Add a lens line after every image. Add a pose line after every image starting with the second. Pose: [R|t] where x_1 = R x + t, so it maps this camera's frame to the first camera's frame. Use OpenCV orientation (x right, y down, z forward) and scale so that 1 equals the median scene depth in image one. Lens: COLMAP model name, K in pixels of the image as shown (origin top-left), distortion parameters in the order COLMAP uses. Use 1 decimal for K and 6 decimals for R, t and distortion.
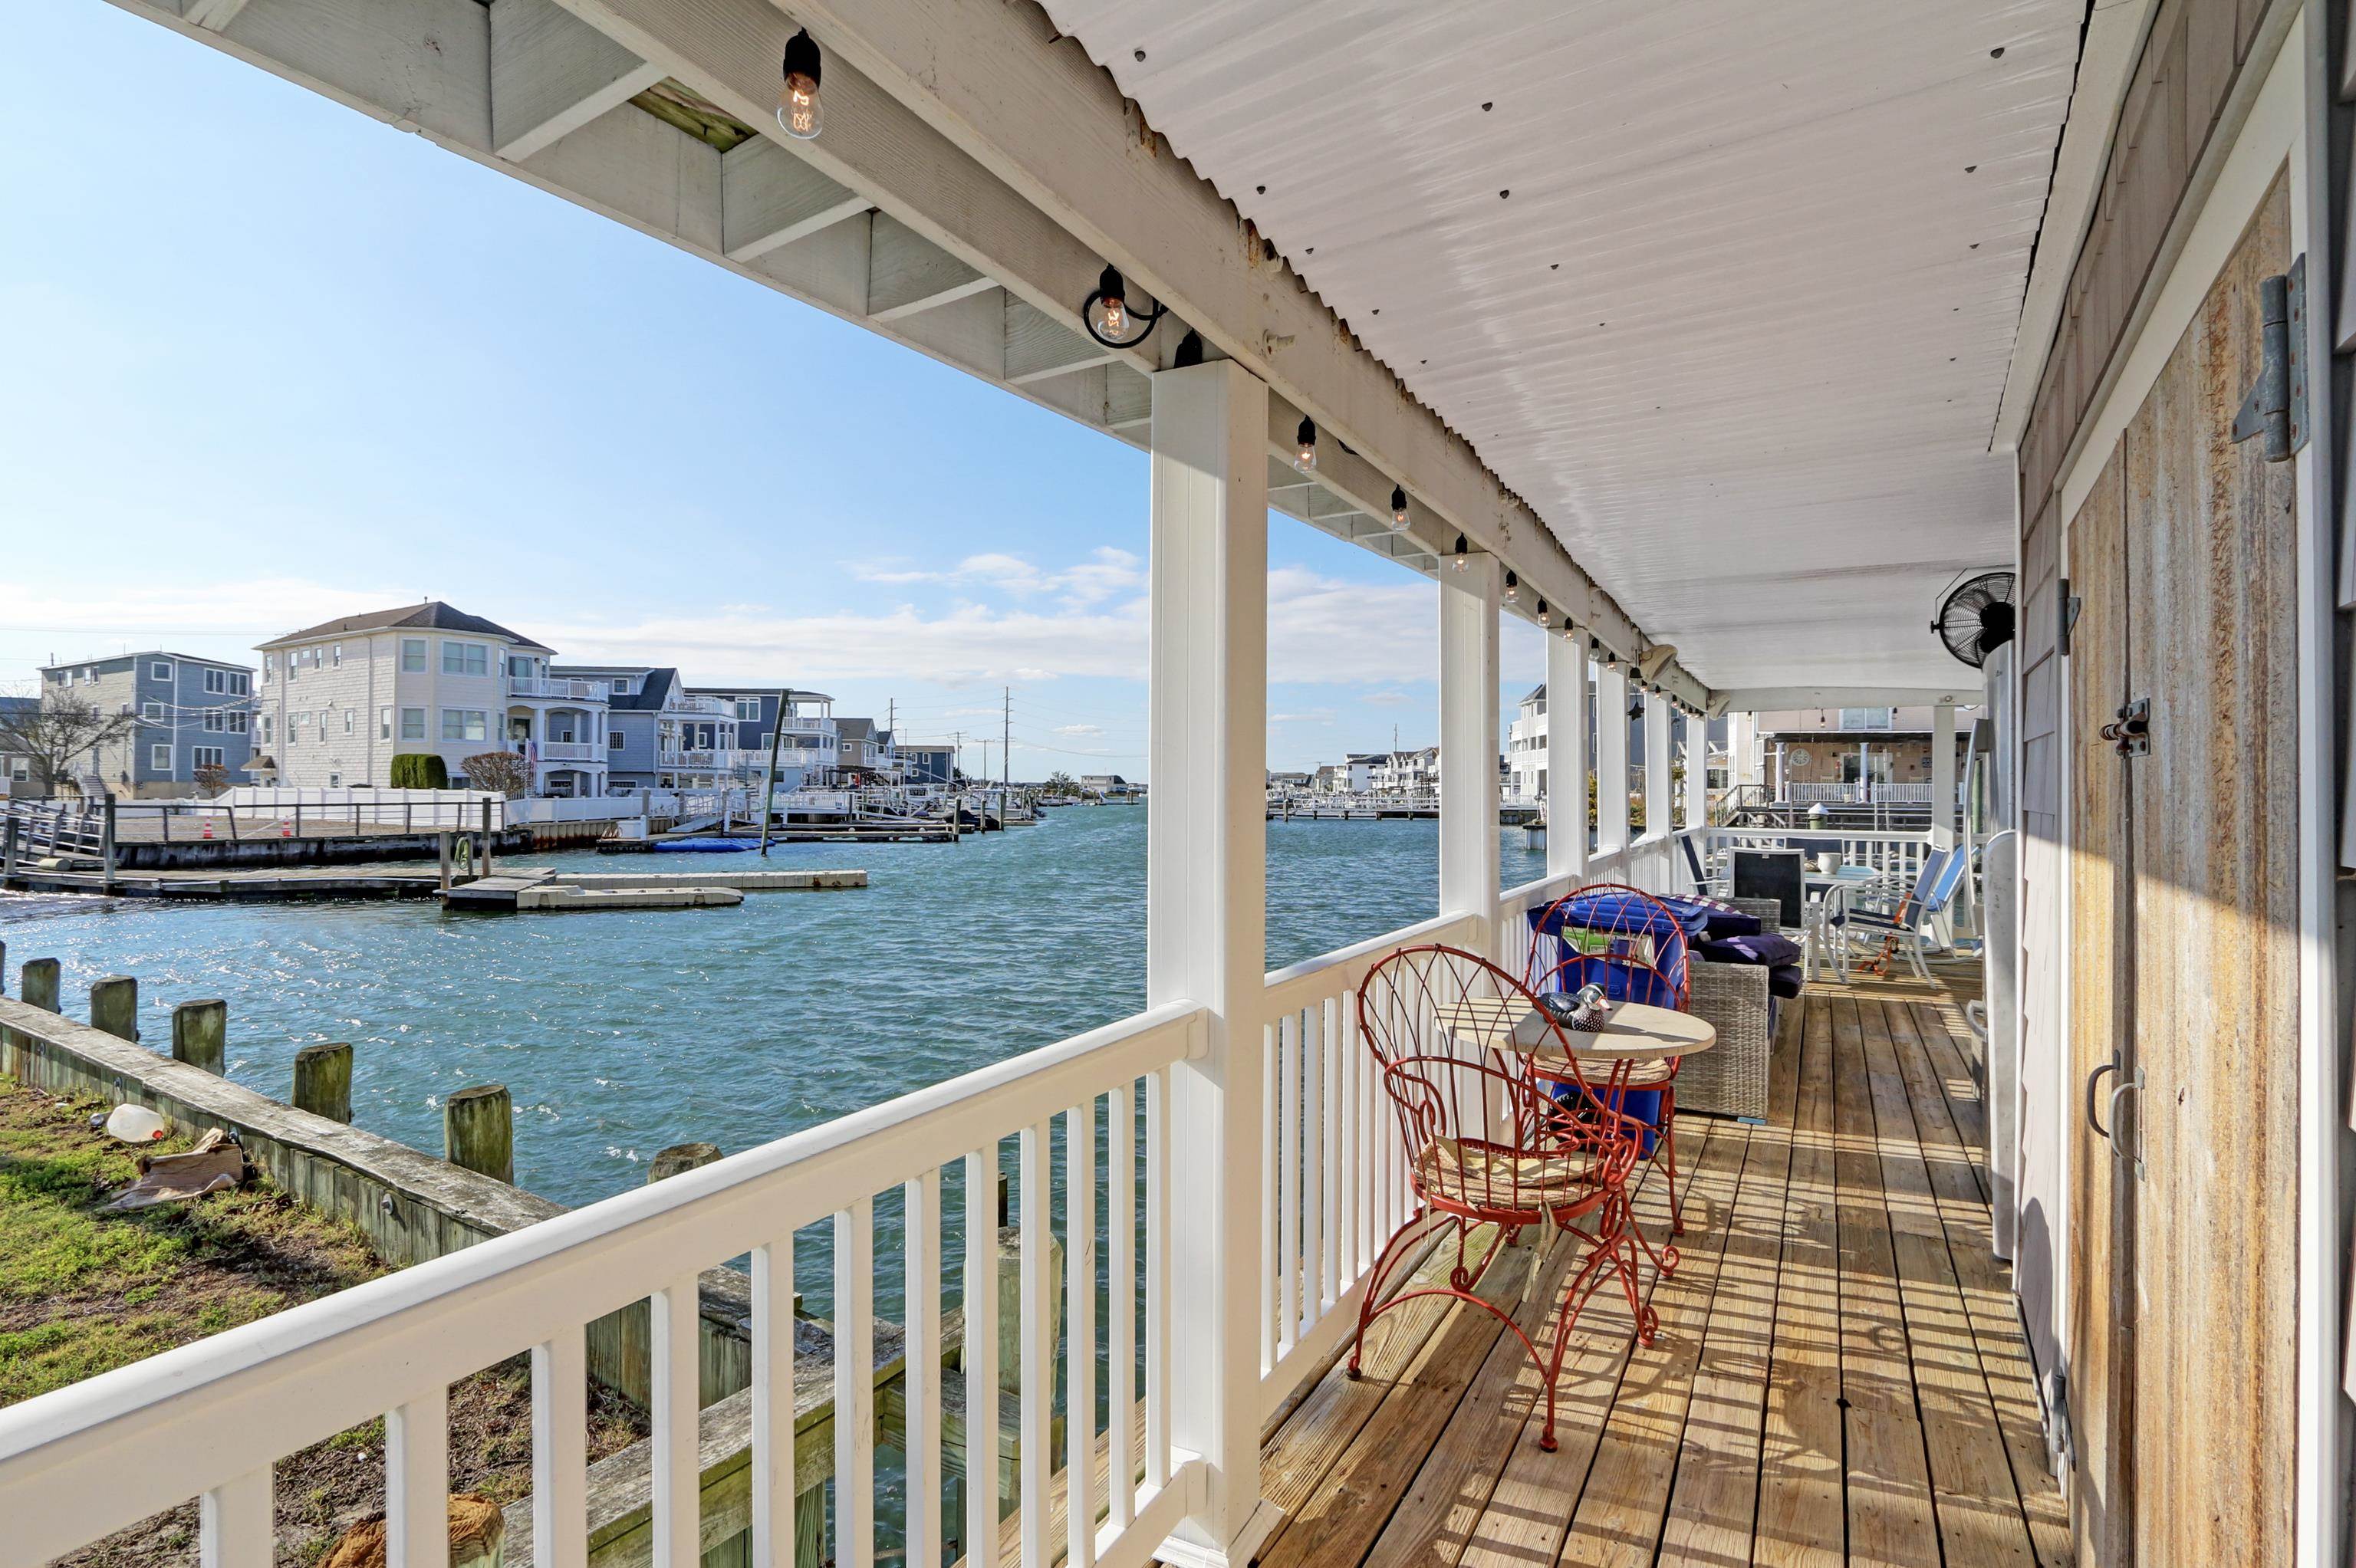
lens RADIAL K [[1160.6, 0, 1161.7], [0, 1160.6, 786.3], [0, 0, 1]] dist [-0.018630, 0.001044]
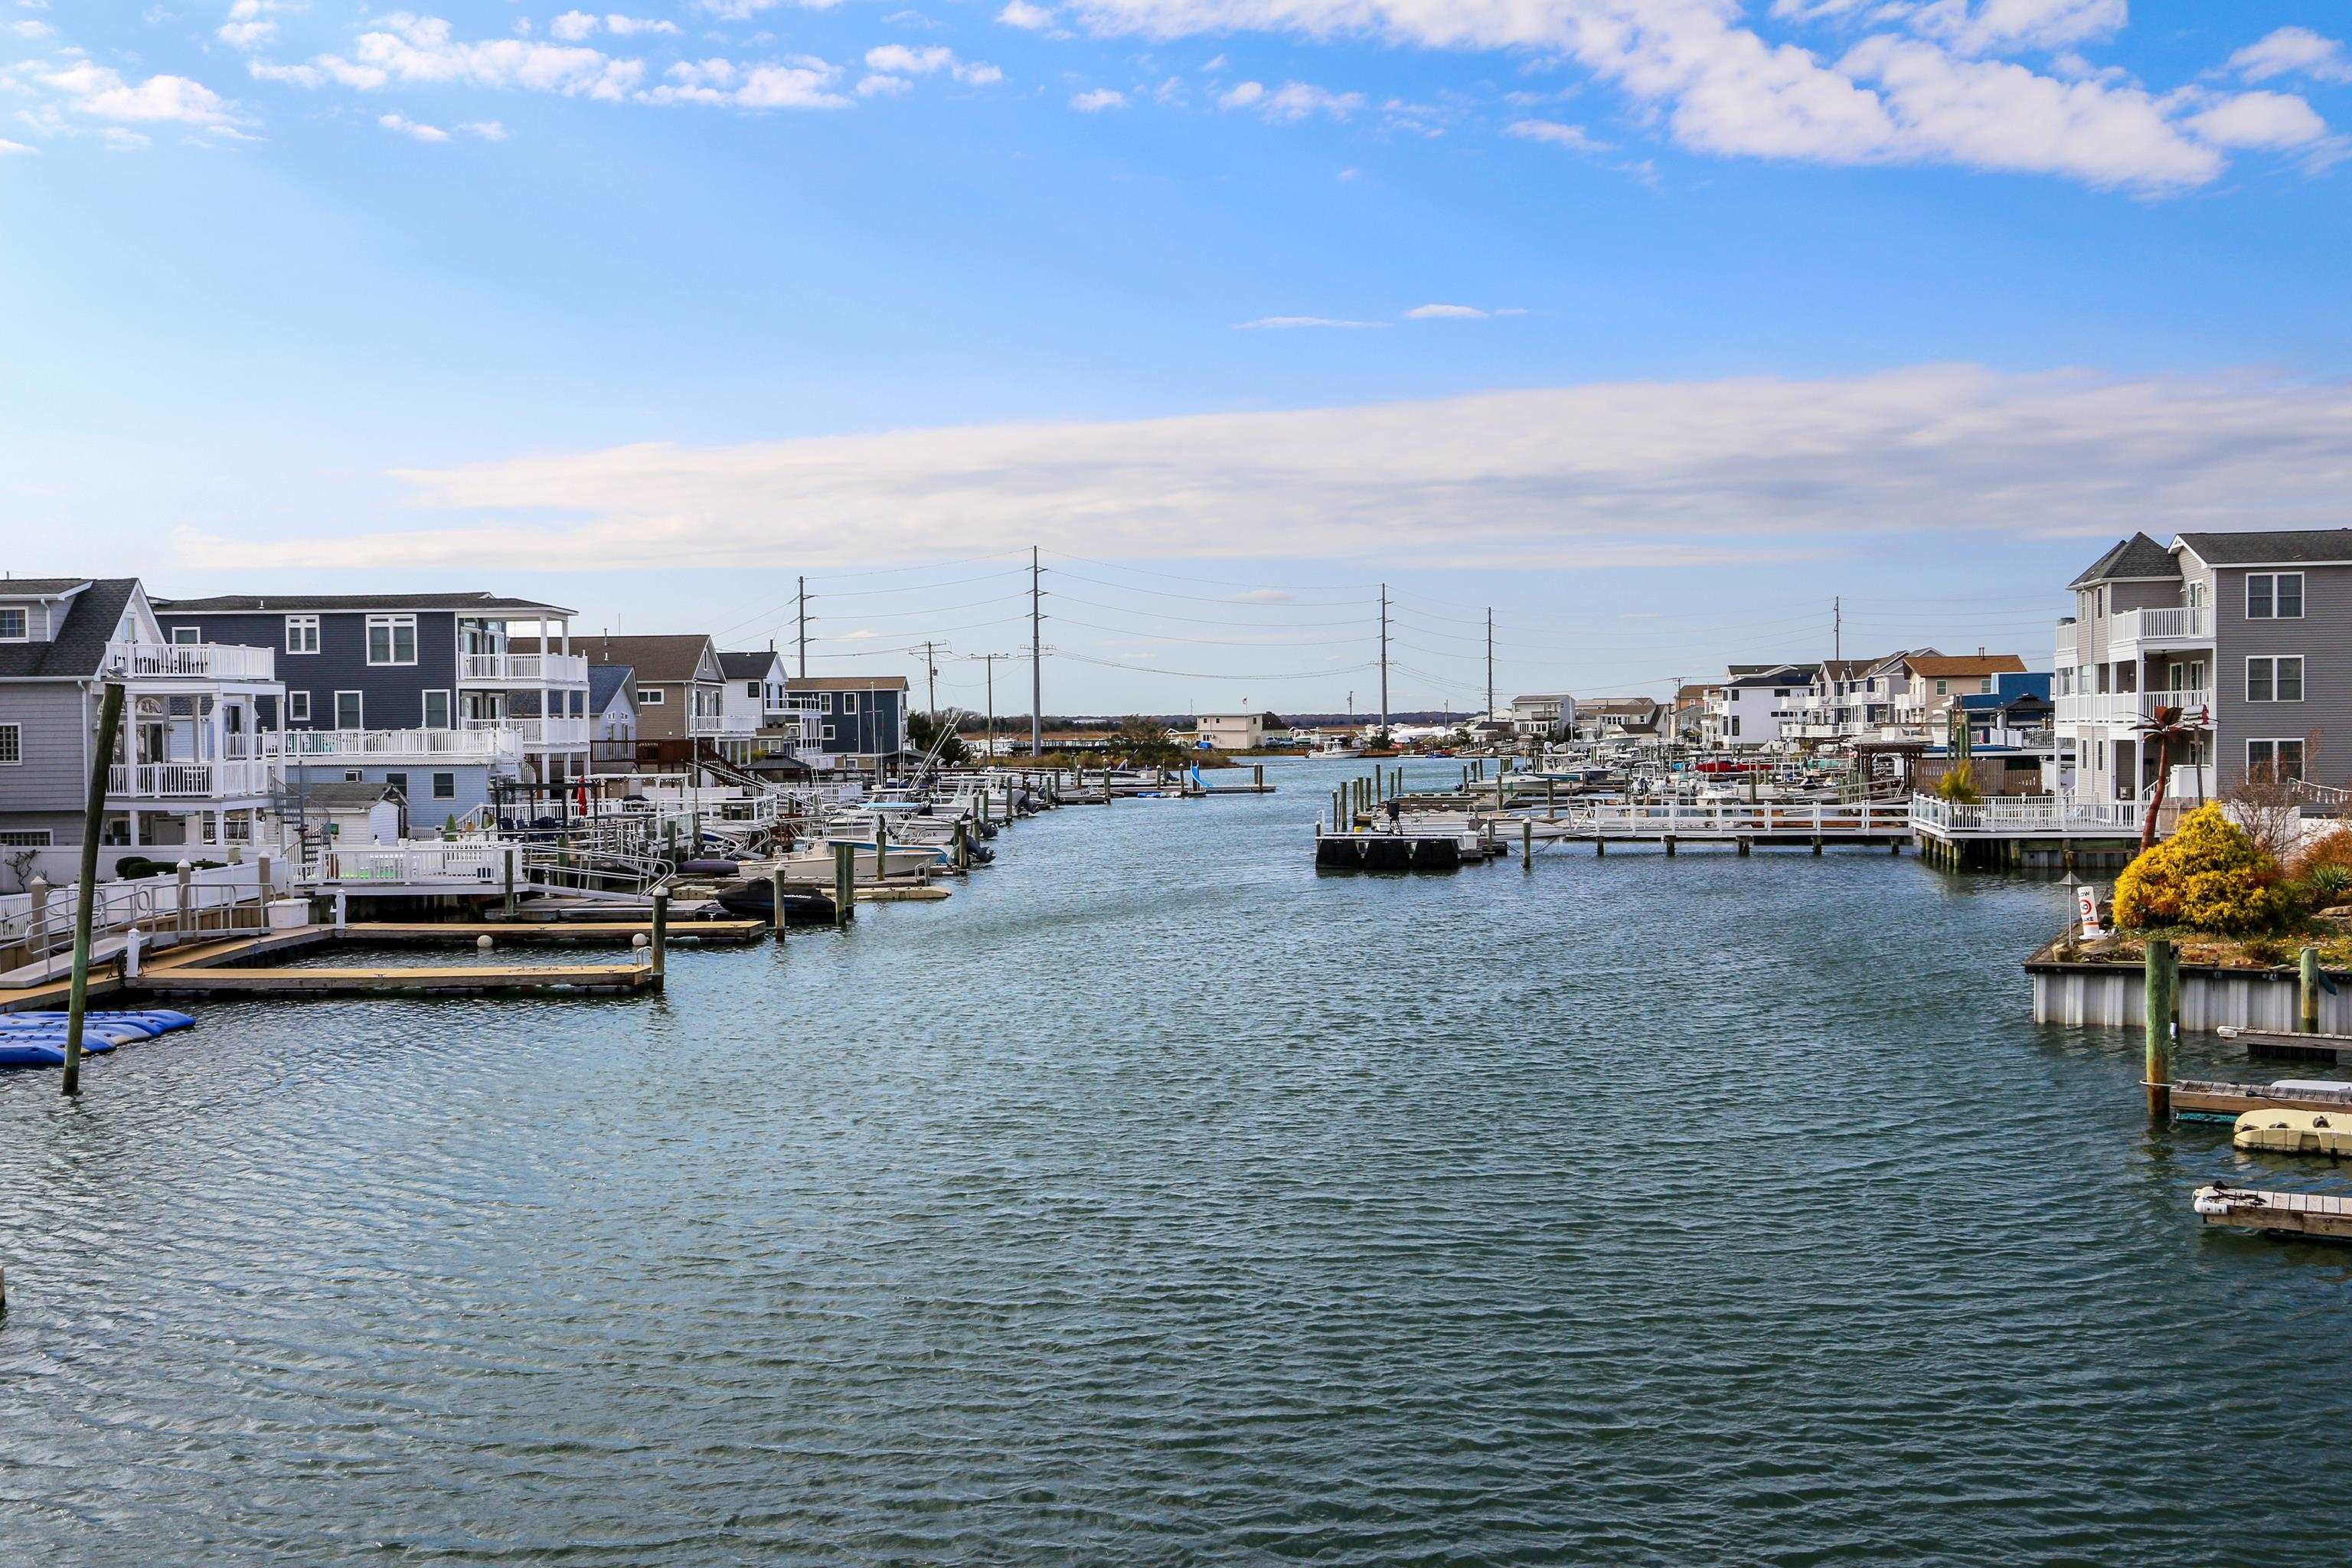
lens RADIAL K [[2240.5, 0, 1139.2], [0, 2240.5, 756.2], [0, 0, 1]] dist [-0.008380, 0.085695]
pose [[0.993531, -0.016973, -0.112283, 0.086856], [0.018939, 0.999685, 0.016468, -0.046396], [0.111968, -0.018488, 0.993540, 0.187086]]
